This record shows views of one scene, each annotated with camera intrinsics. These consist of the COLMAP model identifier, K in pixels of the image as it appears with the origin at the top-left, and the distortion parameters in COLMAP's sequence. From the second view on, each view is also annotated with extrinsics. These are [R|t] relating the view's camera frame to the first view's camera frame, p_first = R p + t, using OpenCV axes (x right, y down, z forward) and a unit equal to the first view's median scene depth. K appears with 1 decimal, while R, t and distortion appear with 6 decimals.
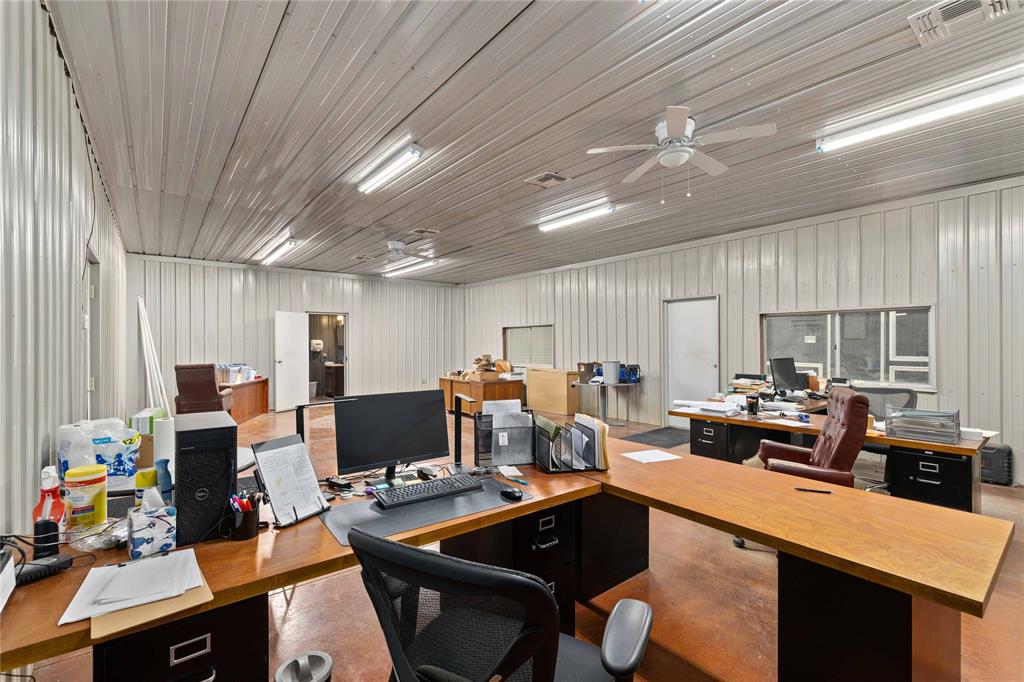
lens RADIAL K [[445.2, 0, 512.0], [0, 445.2, 341.0], [0, 0, 1]] dist [-0.000573, 0.000141]
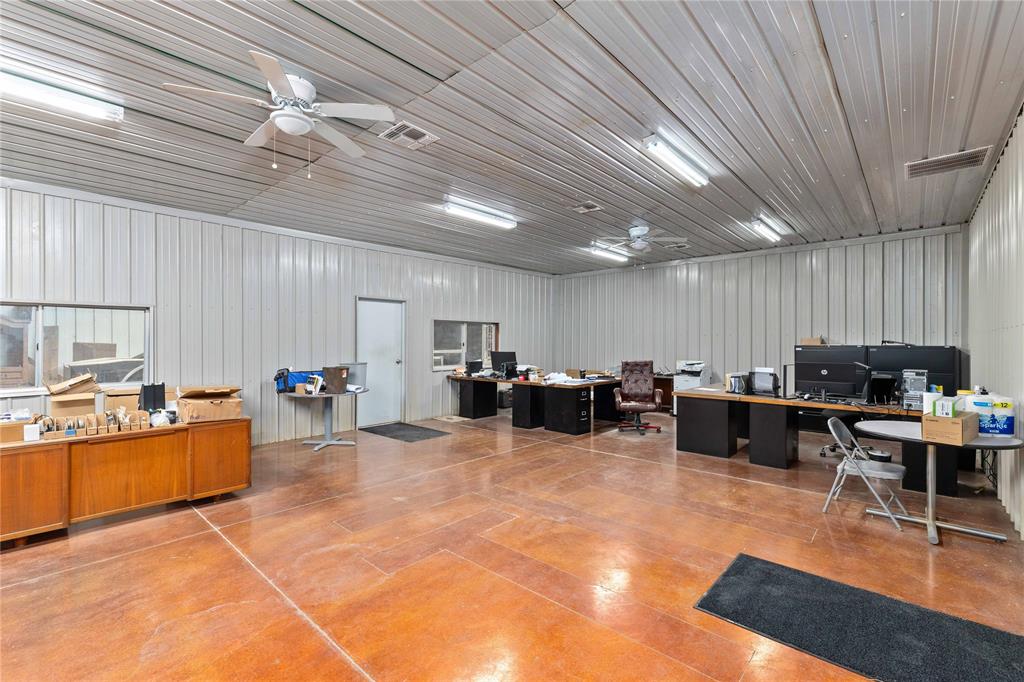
lens RADIAL K [[445.2, 0, 512.0], [0, 445.2, 341.0], [0, 0, 1]] dist [-0.000573, 0.000141]
pose [[-0.161227, 0.000464, 0.986917, -0.715130], [-0.003673, 0.999993, -0.001070, 0.002599], [-0.986911, -0.003797, -0.161224, 0.920770]]
